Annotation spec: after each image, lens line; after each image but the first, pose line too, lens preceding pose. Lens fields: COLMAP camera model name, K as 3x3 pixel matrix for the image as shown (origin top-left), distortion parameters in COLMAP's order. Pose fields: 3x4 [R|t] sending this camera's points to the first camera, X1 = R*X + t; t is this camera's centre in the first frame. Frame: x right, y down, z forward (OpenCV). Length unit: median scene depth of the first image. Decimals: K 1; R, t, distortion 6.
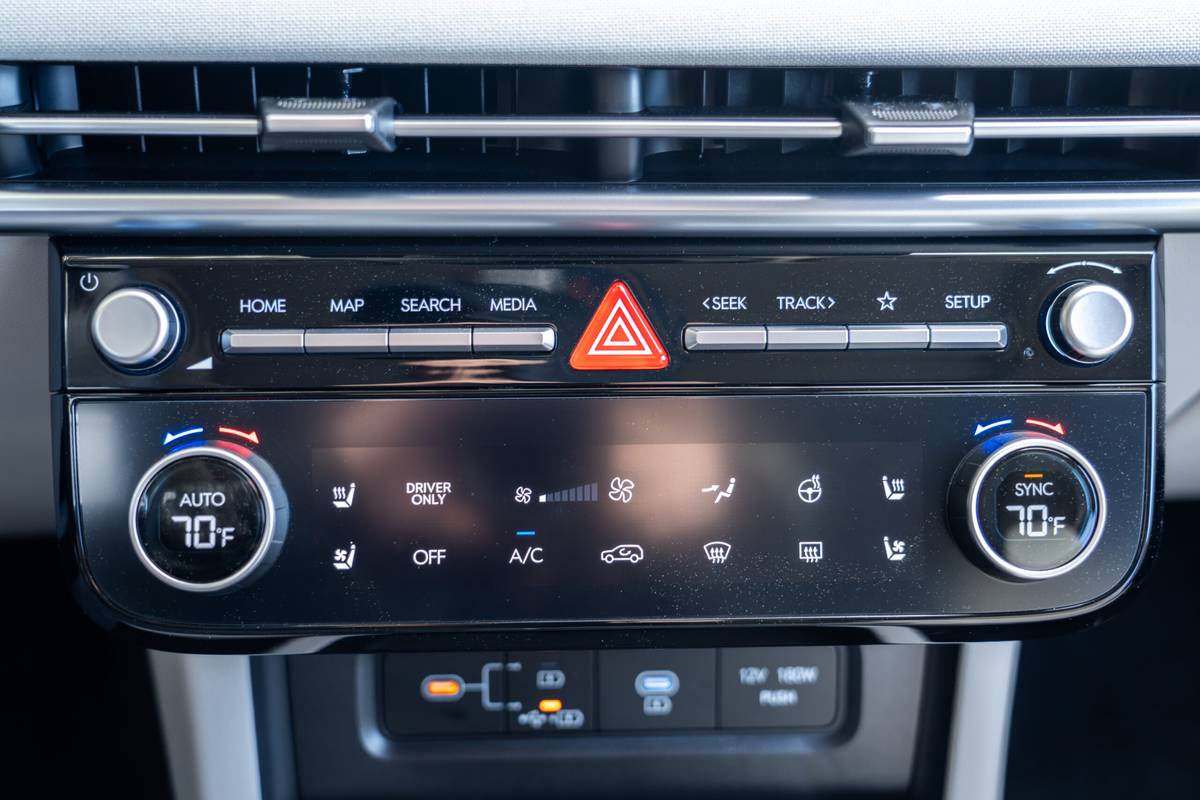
lens RADIAL K [[1550.6, 0, 600.0], [0, 1550.6, 400.0], [0, 0, 1]] dist [0.005826, 0.001585]
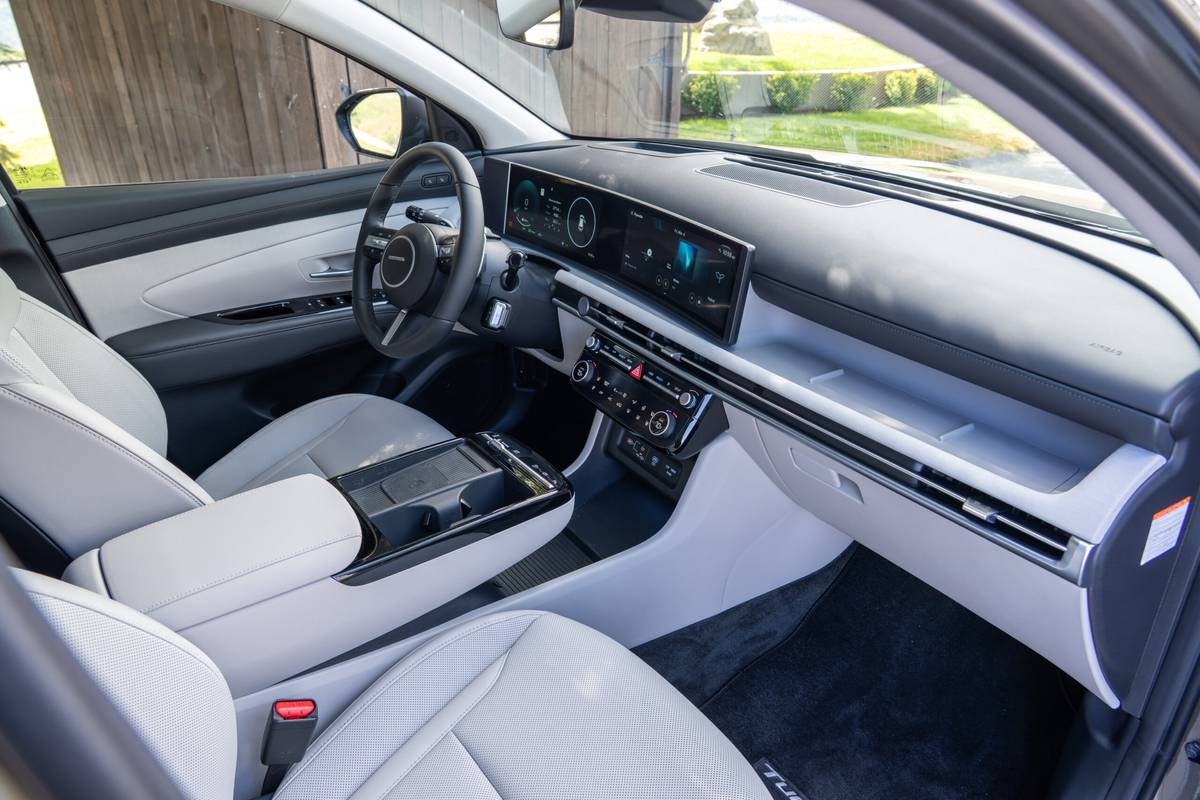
lens RADIAL K [[818.9, 0, 600.0], [0, 818.9, 400.0], [0, 0, 1]] dist [-0.019011, 0.003865]
pose [[0.500500, 0.368455, -0.783416, 2.372336], [-0.486242, 0.868340, 0.097752, -0.181603], [0.716288, 0.332005, 0.613762, -0.945022]]
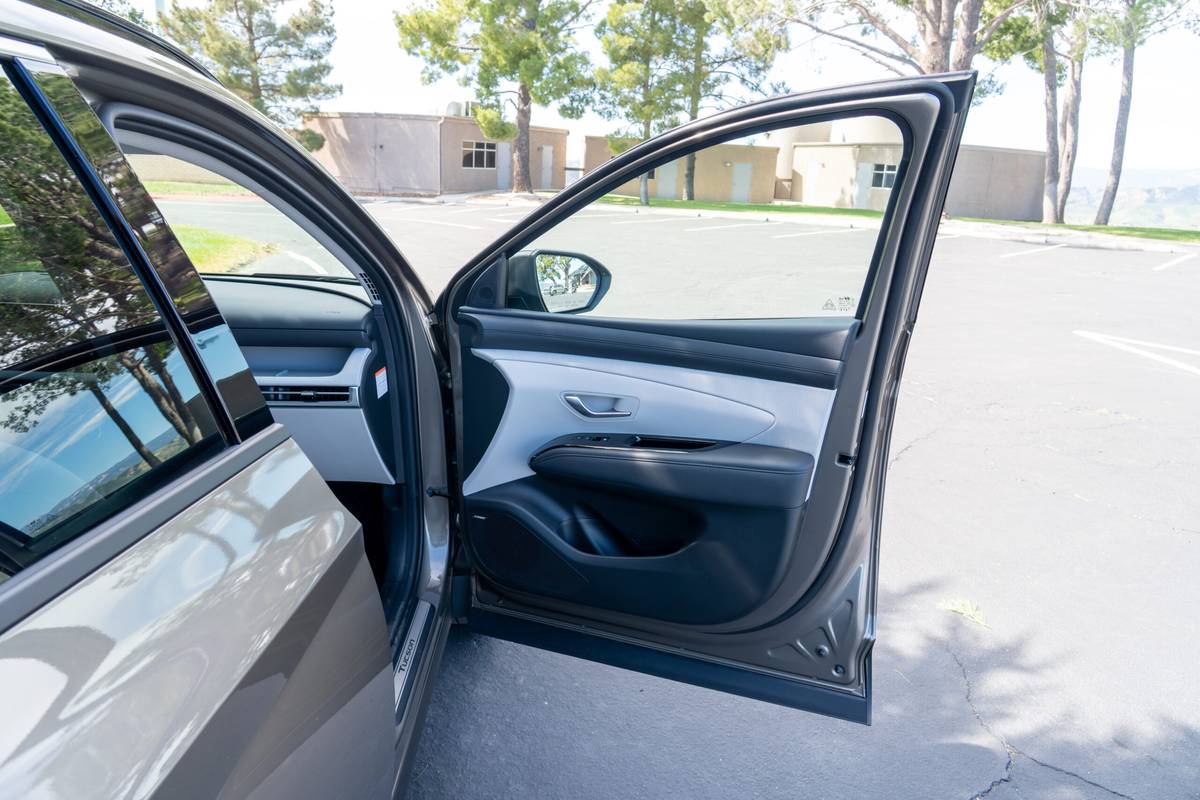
lens RADIAL K [[818.9, 0, 600.0], [0, 818.9, 400.0], [0, 0, 1]] dist [-0.019011, 0.003865]
pose [[0.995561, 0.029027, -0.089530, 3.302895], [-0.056938, 0.943188, -0.327345, 1.202100], [0.074942, 0.330990, 0.940654, -2.913233]]
